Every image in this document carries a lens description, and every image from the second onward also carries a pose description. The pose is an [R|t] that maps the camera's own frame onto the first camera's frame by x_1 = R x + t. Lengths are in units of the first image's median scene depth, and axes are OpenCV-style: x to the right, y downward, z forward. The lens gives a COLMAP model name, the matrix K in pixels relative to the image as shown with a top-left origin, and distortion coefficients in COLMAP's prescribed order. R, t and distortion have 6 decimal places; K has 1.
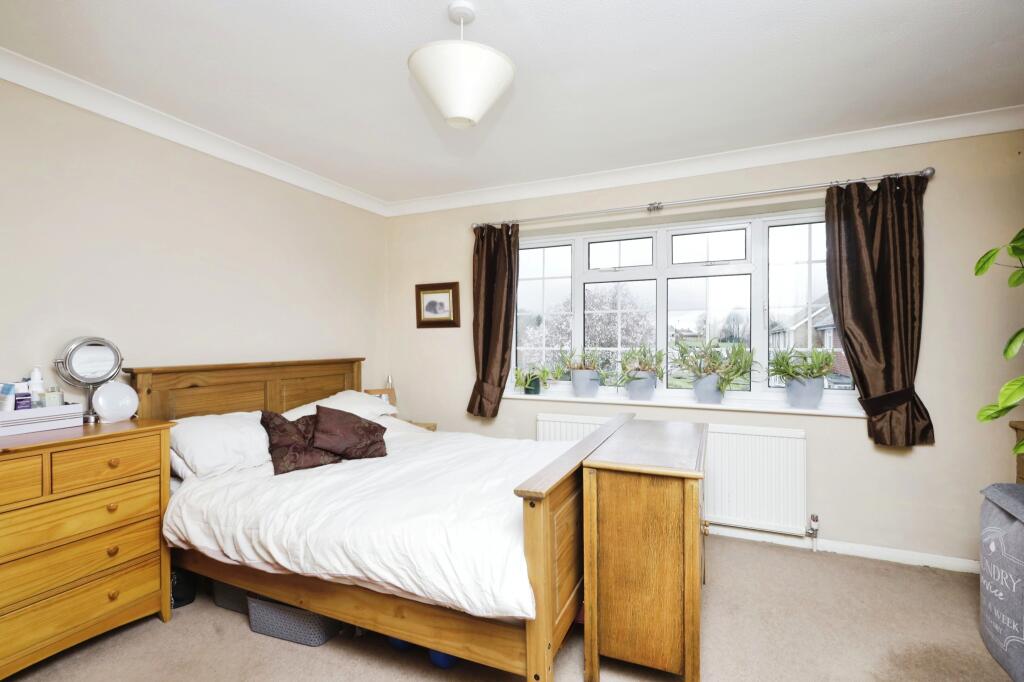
lens RADIAL K [[472.5, 0, 512.7], [0, 472.5, 342.3], [0, 0, 1]] dist [0.000519, 0.000291]
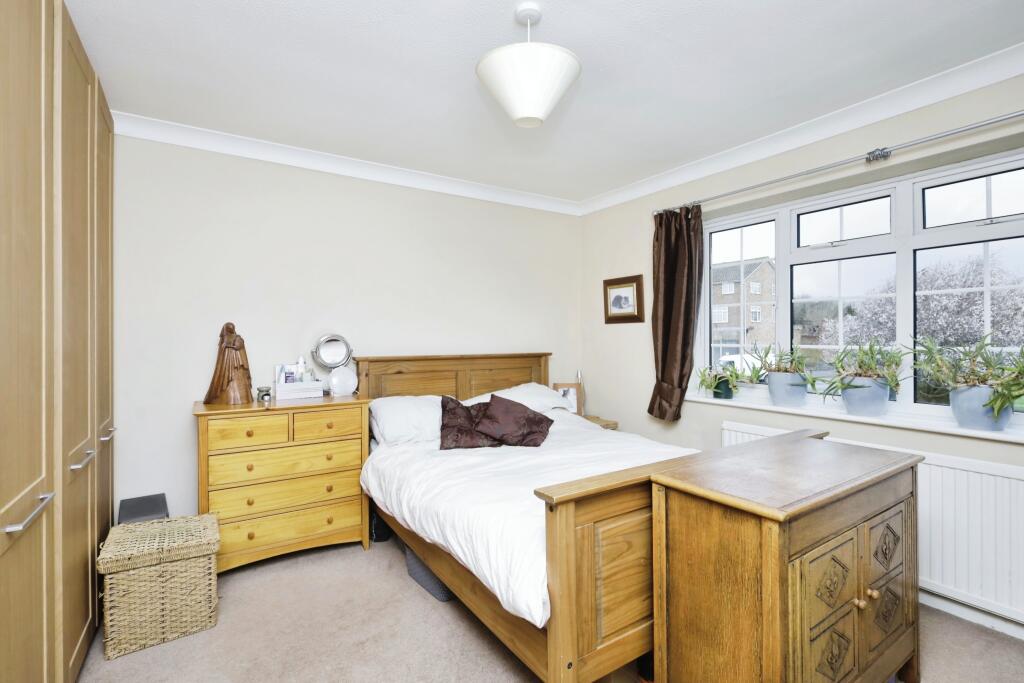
lens RADIAL K [[476.6, 0, 511.5], [0, 476.6, 335.5], [0, 0, 1]] dist [-0.001824, 0.000249]
pose [[0.841344, -0.001933, -0.540497, 0.242223], [-0.001087, 0.999986, -0.005268, -0.000177], [0.540499, 0.005019, 0.841330, 0.073459]]
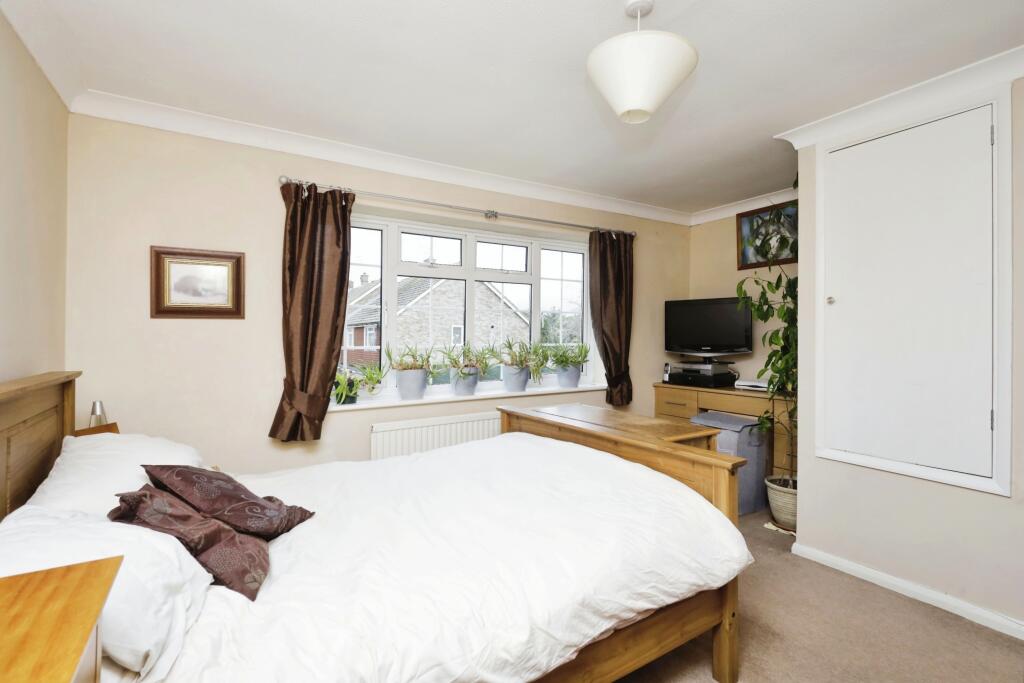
lens RADIAL K [[476.6, 0, 511.5], [0, 476.6, 335.5], [0, 0, 1]] dist [-0.001824, 0.000249]
pose [[0.555629, 0.002667, 0.831426, -0.634151], [0.005400, 0.999962, -0.006817, -0.001103], [-0.831413, 0.008277, 0.555593, 0.391290]]
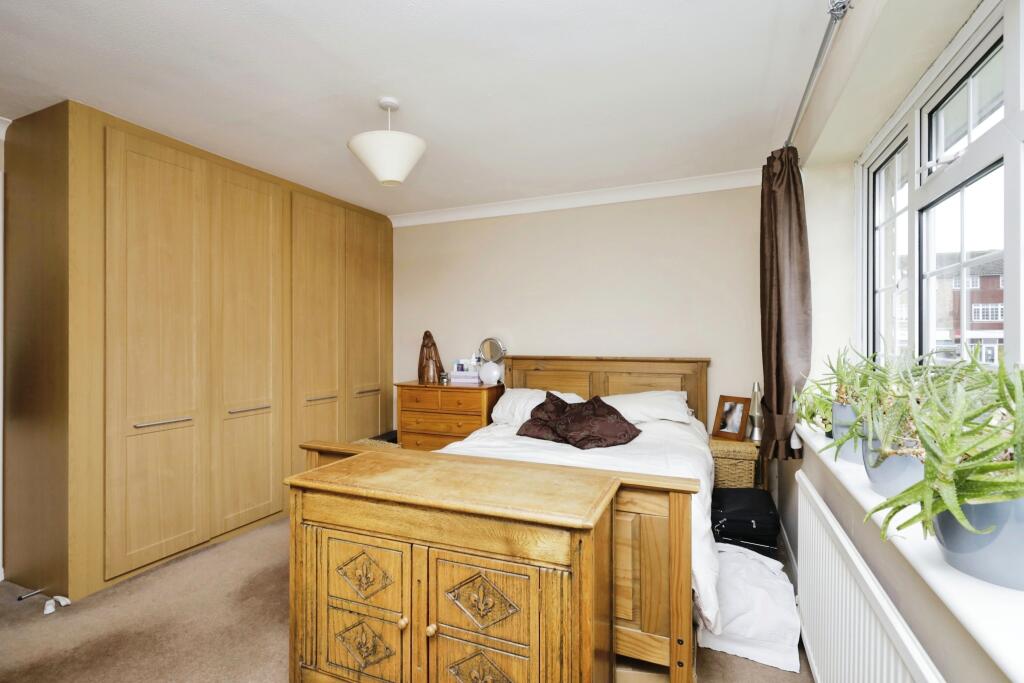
lens RADIAL K [[472.5, 0, 512.7], [0, 472.5, 342.8], [0, 0, 1]] dist [0.000519, 0.000291]
pose [[0.016519, 0.003812, -0.999856, 0.721587], [-0.004105, 0.999985, 0.003745, 0.003010], [0.999855, 0.004042, 0.016534, 0.796515]]
